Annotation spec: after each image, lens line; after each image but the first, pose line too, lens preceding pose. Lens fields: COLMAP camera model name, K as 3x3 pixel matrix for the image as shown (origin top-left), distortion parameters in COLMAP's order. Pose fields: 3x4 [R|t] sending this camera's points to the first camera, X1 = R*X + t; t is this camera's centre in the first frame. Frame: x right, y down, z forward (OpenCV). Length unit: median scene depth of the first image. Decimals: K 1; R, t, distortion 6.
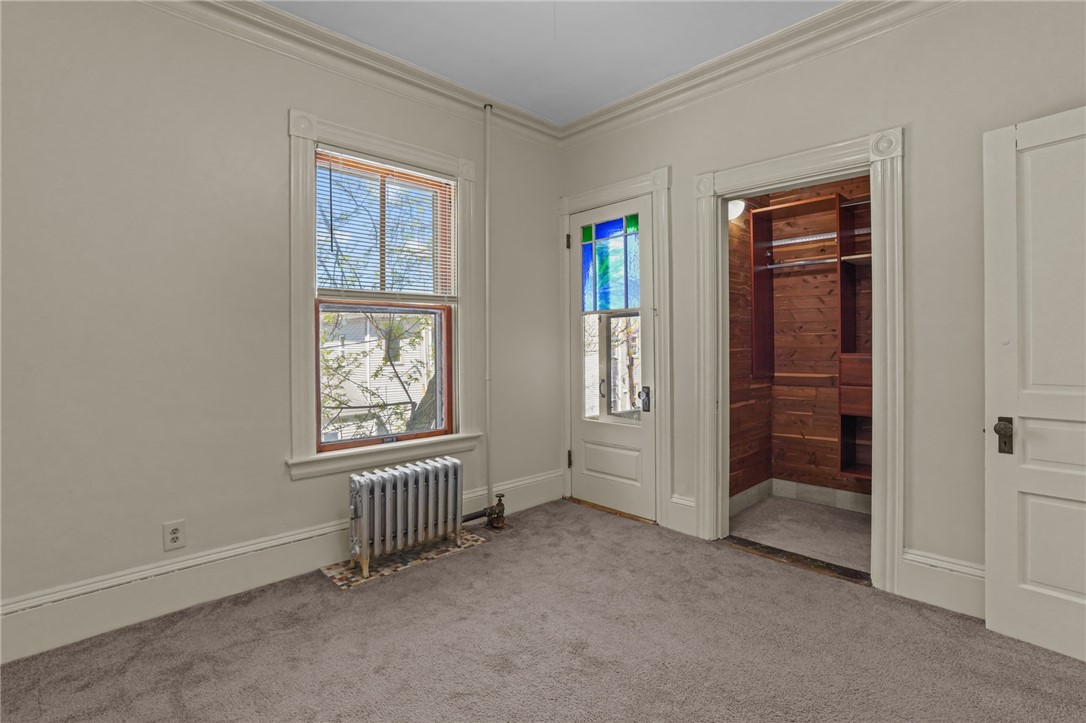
lens RADIAL K [[492.7, 0, 543.0], [0, 492.7, 361.5], [0, 0, 1]] dist [-0.029336, 0.000540]
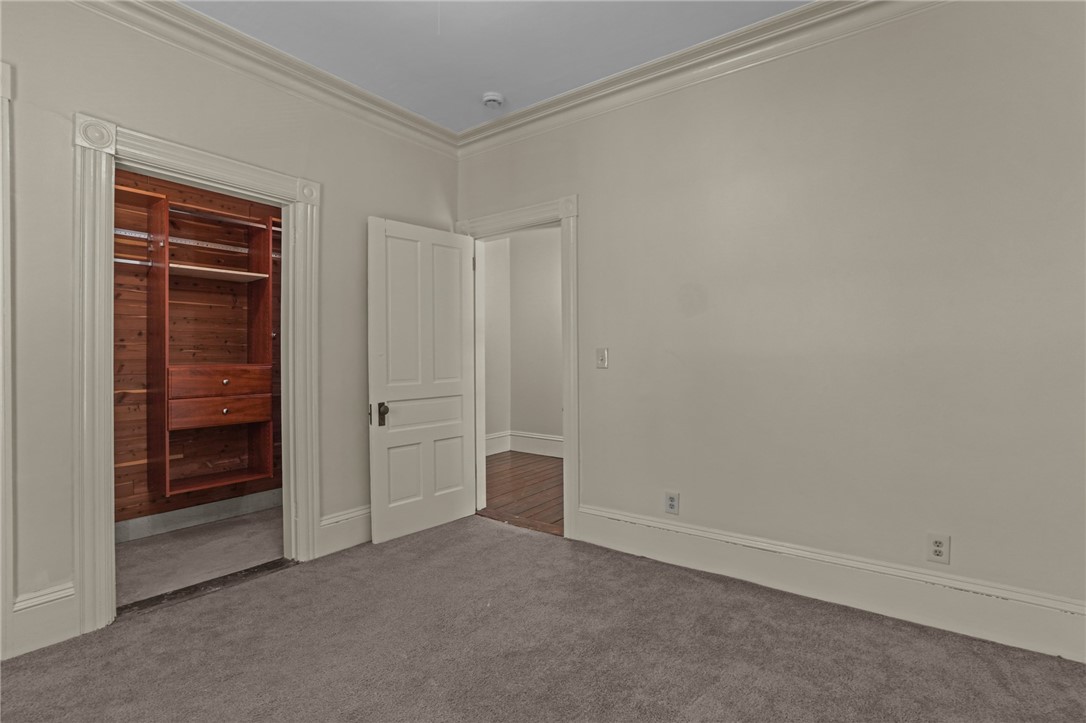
lens RADIAL K [[505.4, 0, 536.9], [0, 505.4, 369.2], [0, 0, 1]] dist [-0.041553, 0.000640]
pose [[-0.152976, -0.020616, 0.988015, -0.561004], [0.033751, 0.999090, 0.026073, -0.014402], [-0.987653, 0.037335, -0.152141, 0.569087]]
